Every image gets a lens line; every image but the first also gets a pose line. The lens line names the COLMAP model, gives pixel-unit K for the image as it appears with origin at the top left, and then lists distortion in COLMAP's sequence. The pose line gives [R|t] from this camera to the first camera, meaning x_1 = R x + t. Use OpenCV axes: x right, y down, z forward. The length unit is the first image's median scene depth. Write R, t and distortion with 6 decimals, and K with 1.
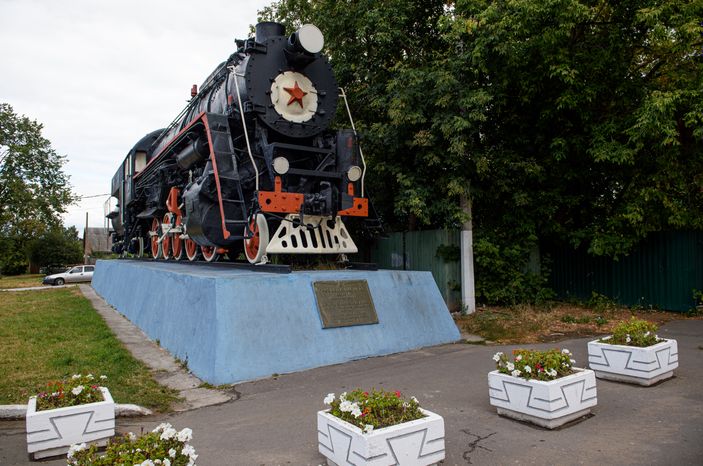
lens RADIAL K [[480.8, 0, 351.5], [0, 480.8, 233.0], [0, 0, 1]] dist [-0.051263, -0.000003]
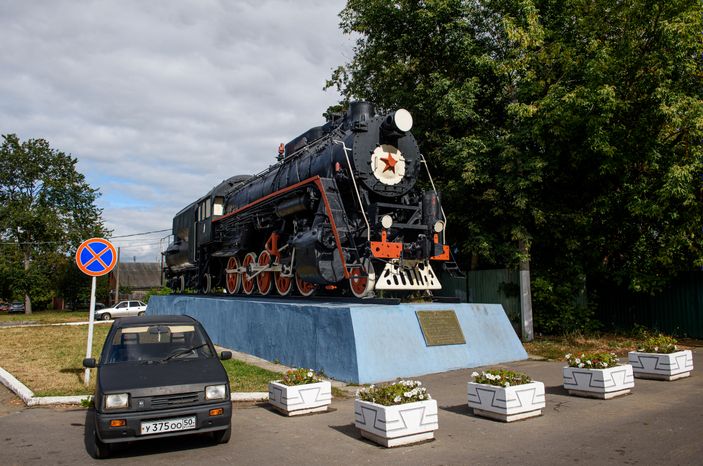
lens RADIAL K [[521.3, 0, 351.5], [0, 521.3, 233.0], [0, 0, 1]] dist [-0.043750, -0.000595]
pose [[0.999251, -0.001947, -0.038636, -0.169057], [-0.000568, 0.997886, -0.064980, -0.016503], [0.038681, 0.064953, 0.997138, -0.370062]]
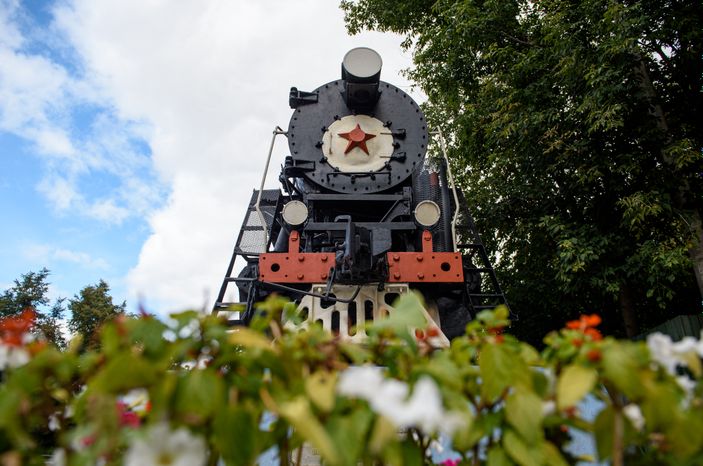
lens RADIAL K [[511.8, 0, 351.5], [0, 511.8, 233.0], [0, 0, 1]] dist [-0.053540, -0.004691]
pose [[0.841326, -0.222372, -0.492668, 0.230267], [0.020091, 0.923692, -0.382610, 0.138179], [0.540155, 0.312001, 0.781593, 0.454242]]
